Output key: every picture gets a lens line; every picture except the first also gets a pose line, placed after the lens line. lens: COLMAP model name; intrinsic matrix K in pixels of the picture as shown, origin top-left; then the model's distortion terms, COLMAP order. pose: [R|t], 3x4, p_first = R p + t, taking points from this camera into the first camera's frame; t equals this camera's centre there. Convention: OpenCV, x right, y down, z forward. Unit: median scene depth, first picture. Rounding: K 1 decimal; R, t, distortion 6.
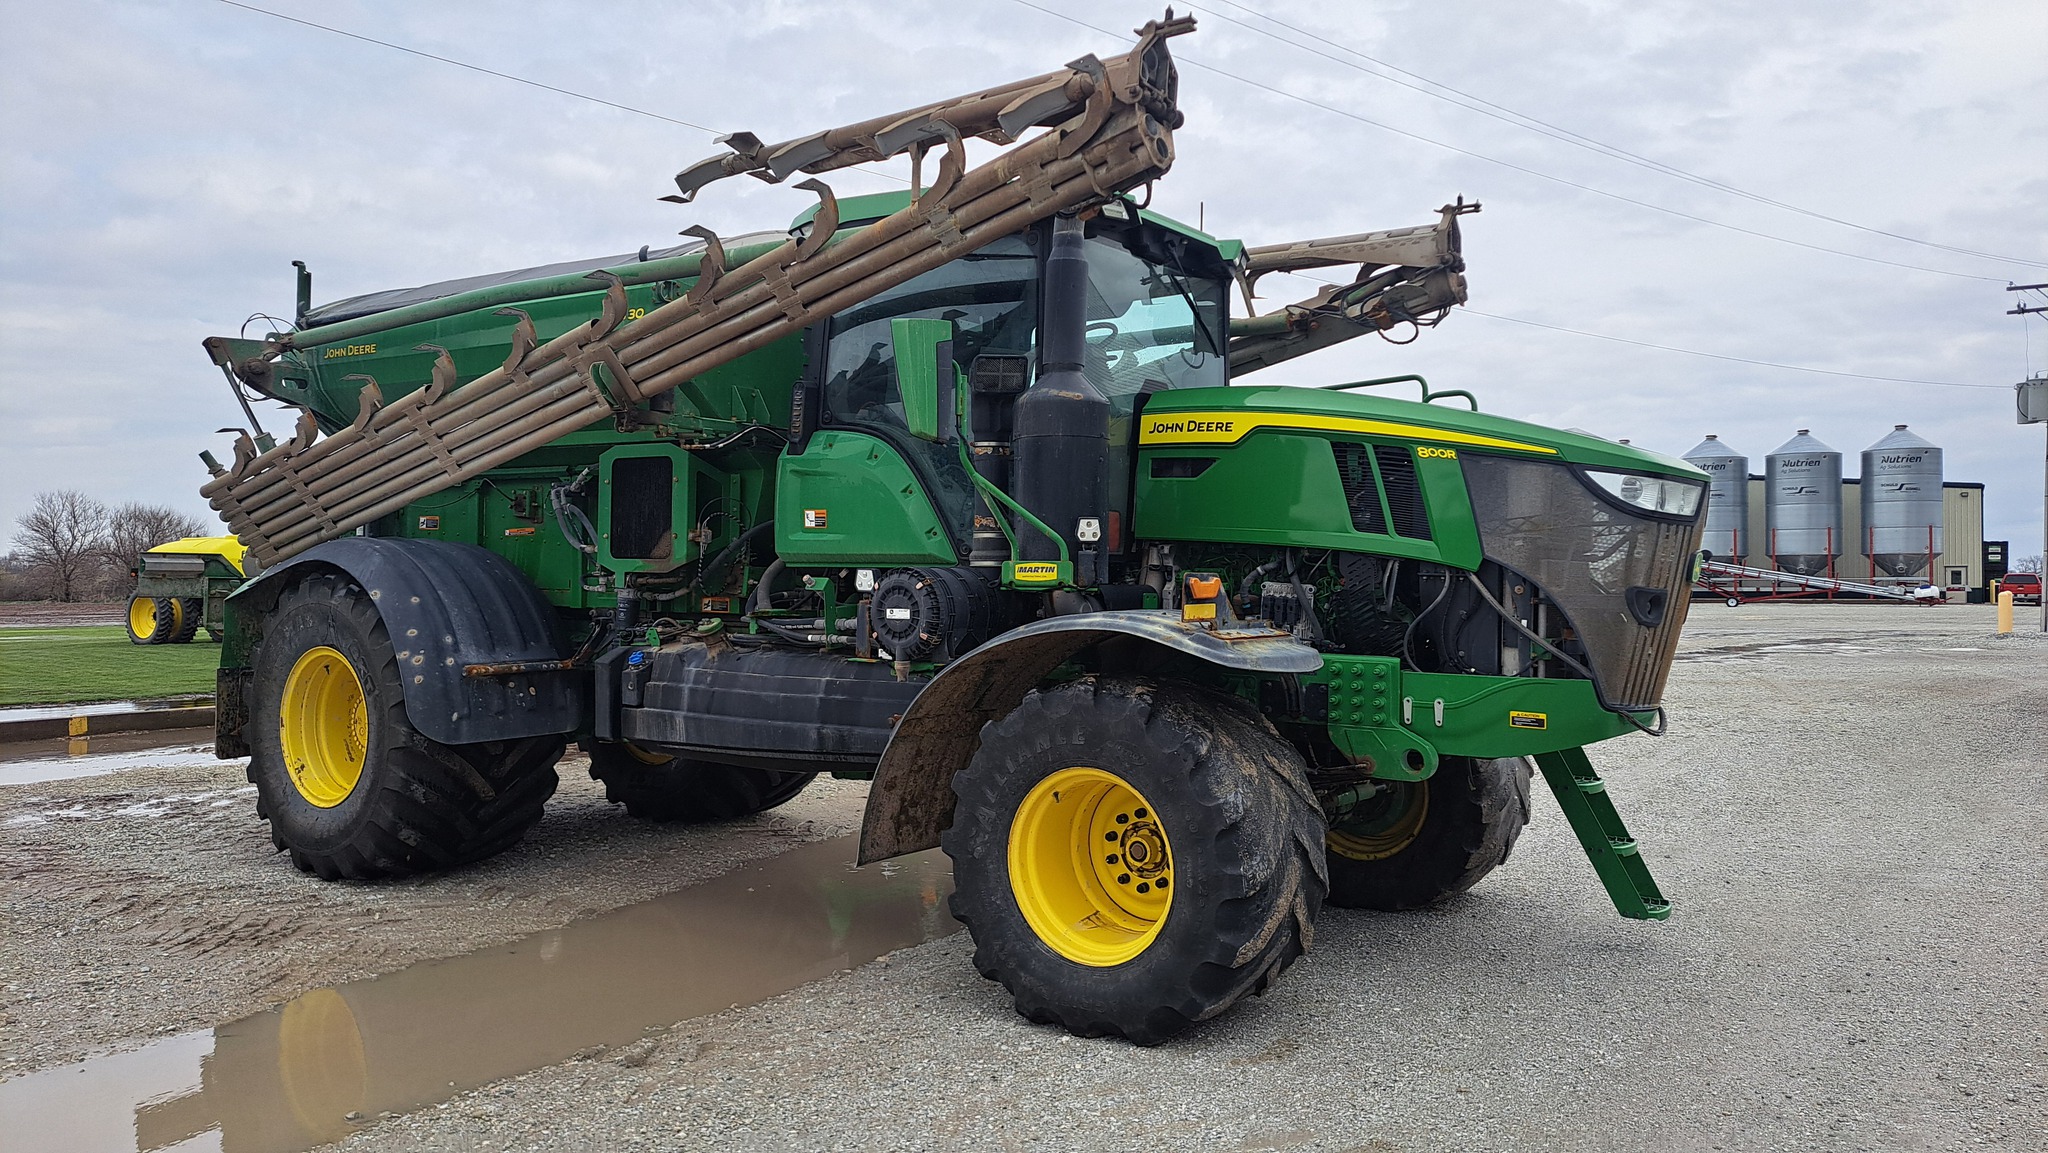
lens RADIAL K [[1413.3, 0, 1039.5], [0, 1413.3, 560.3], [0, 0, 1]] dist [0.121194, -0.168866]
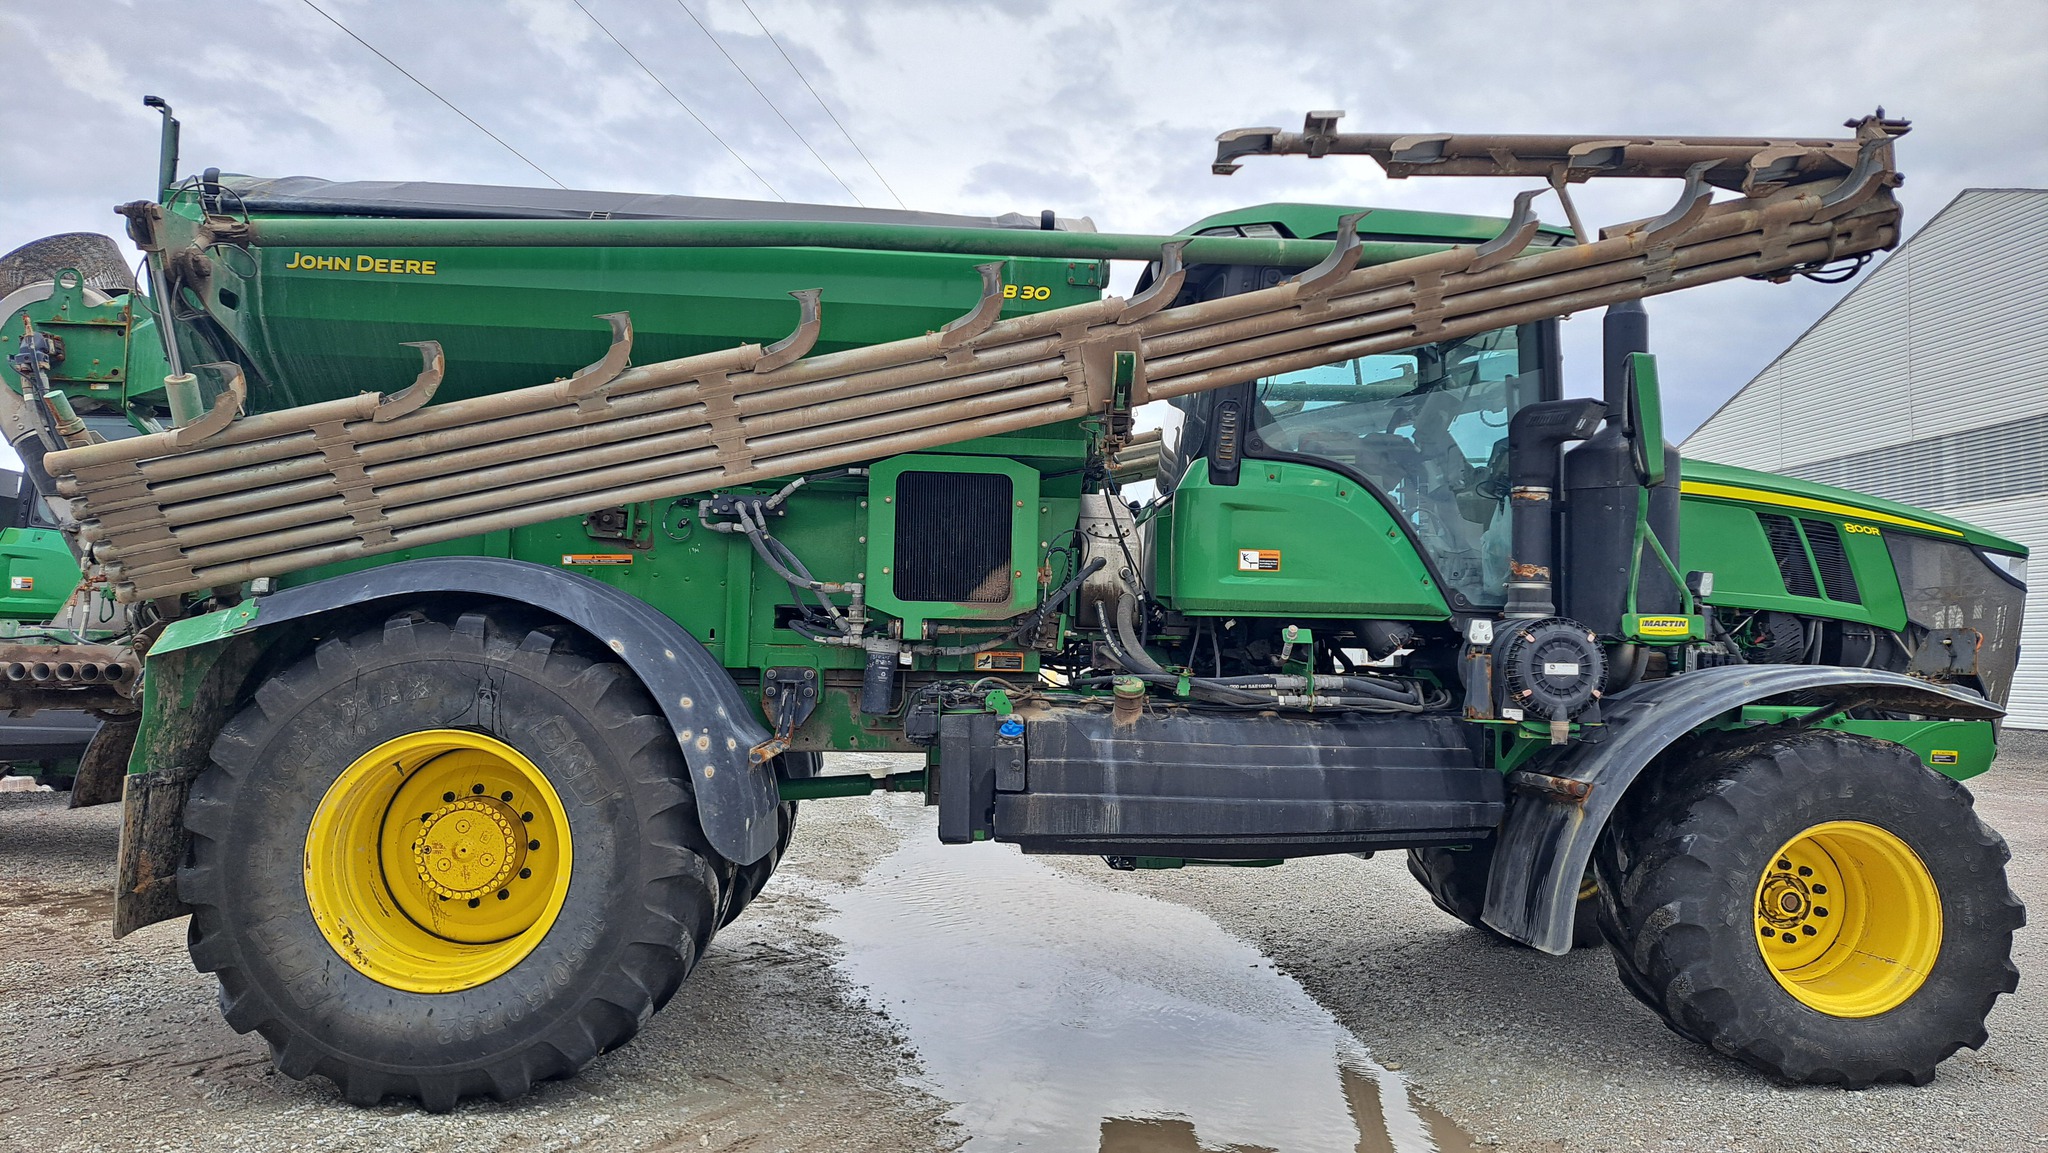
lens RADIAL K [[1413.3, 0, 1039.5], [0, 1413.3, 560.3], [0, 0, 1]] dist [0.121194, -0.168866]
pose [[0.784650, 0.045201, 0.618289, -0.957829], [-0.014746, 0.998417, -0.054276, 0.023176], [-0.619764, 0.033470, 0.784074, 0.491750]]
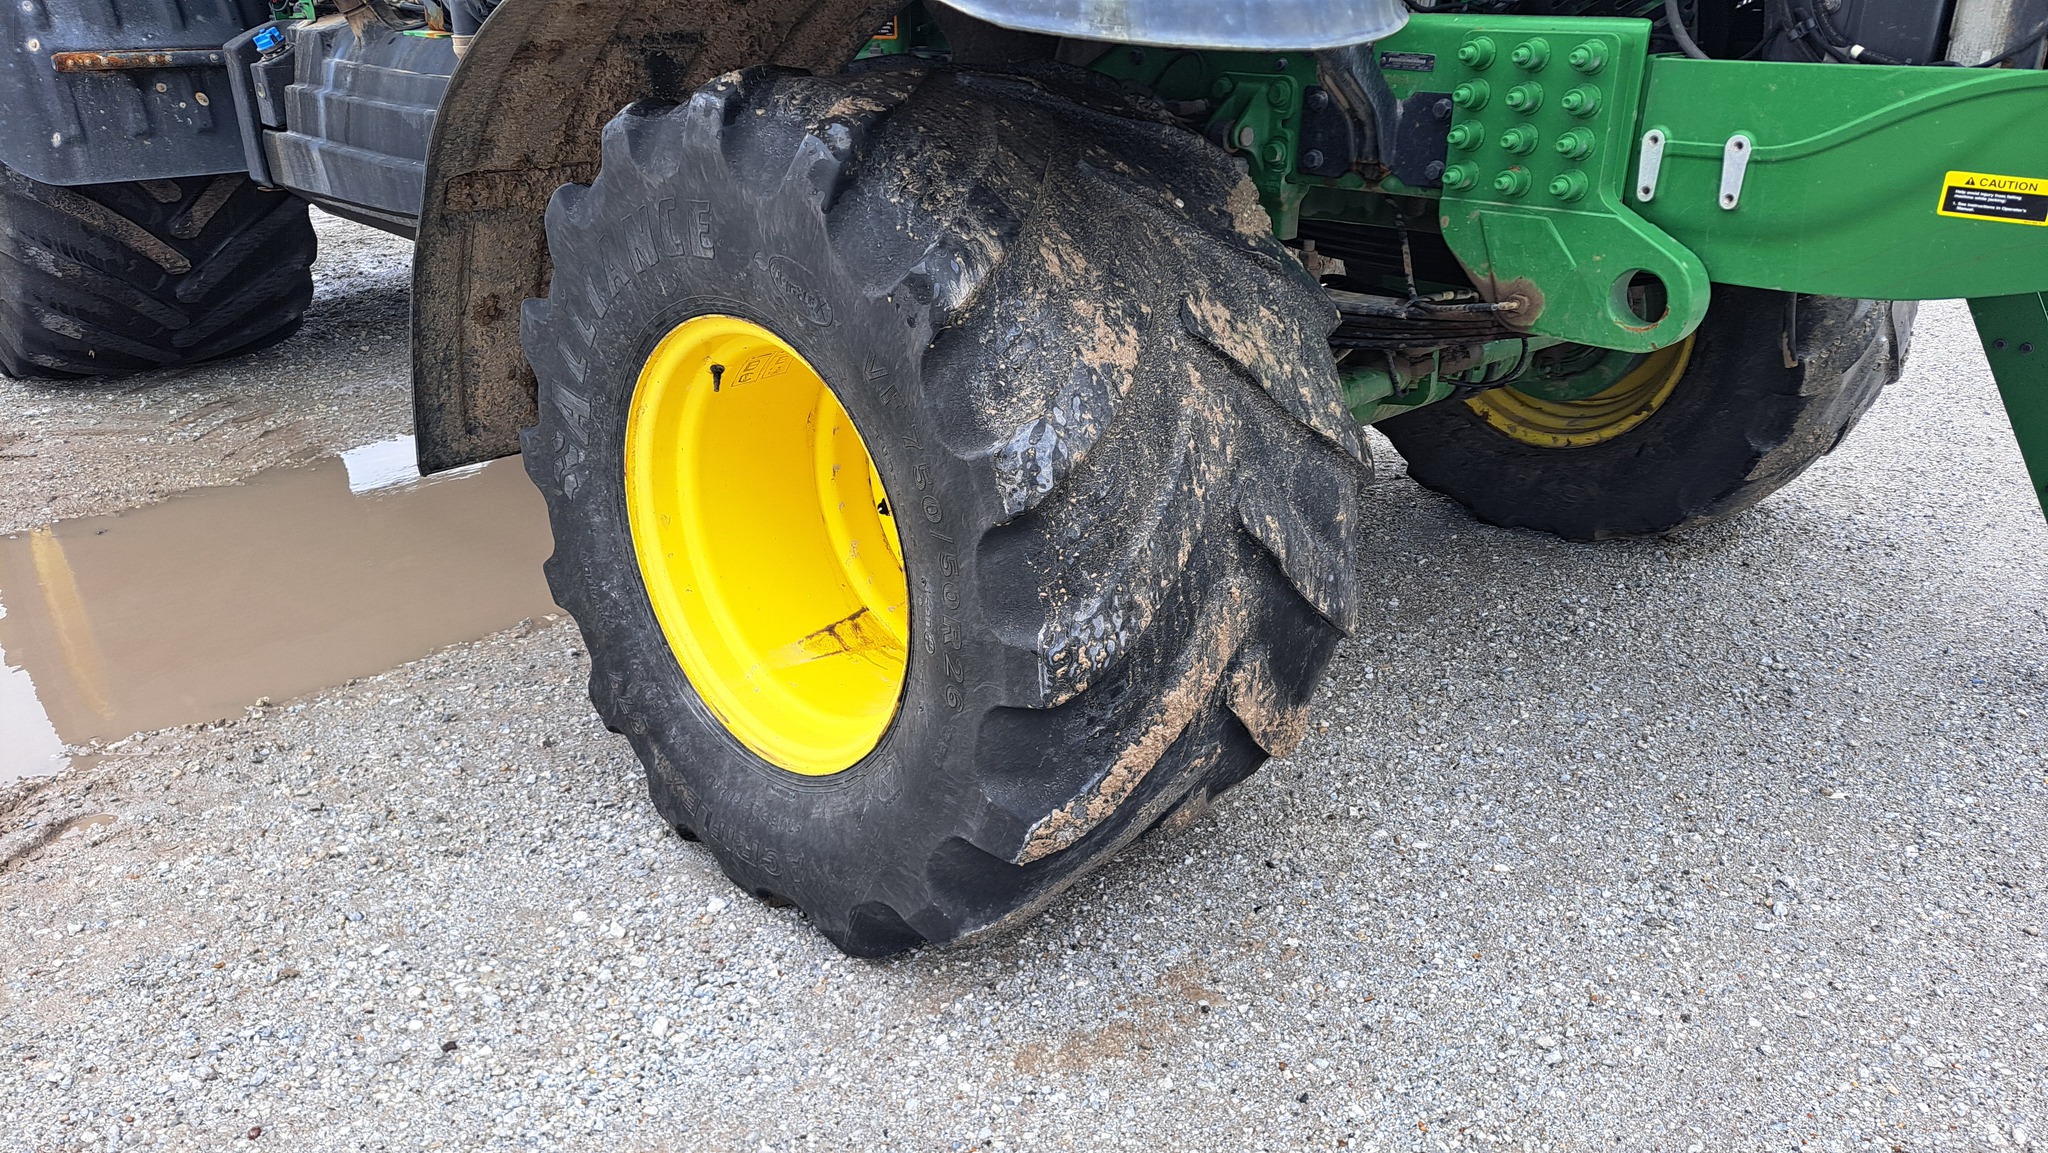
lens RADIAL K [[1426.6, 0, 1041.3], [0, 1426.6, 571.6], [0, 0, 1]] dist [0.075473, -0.062598]
pose [[0.983229, 0.062431, -0.171355, 0.171016], [0.009142, 0.921528, 0.388203, 0.053096], [0.182144, -0.383259, 0.905503, 0.574224]]
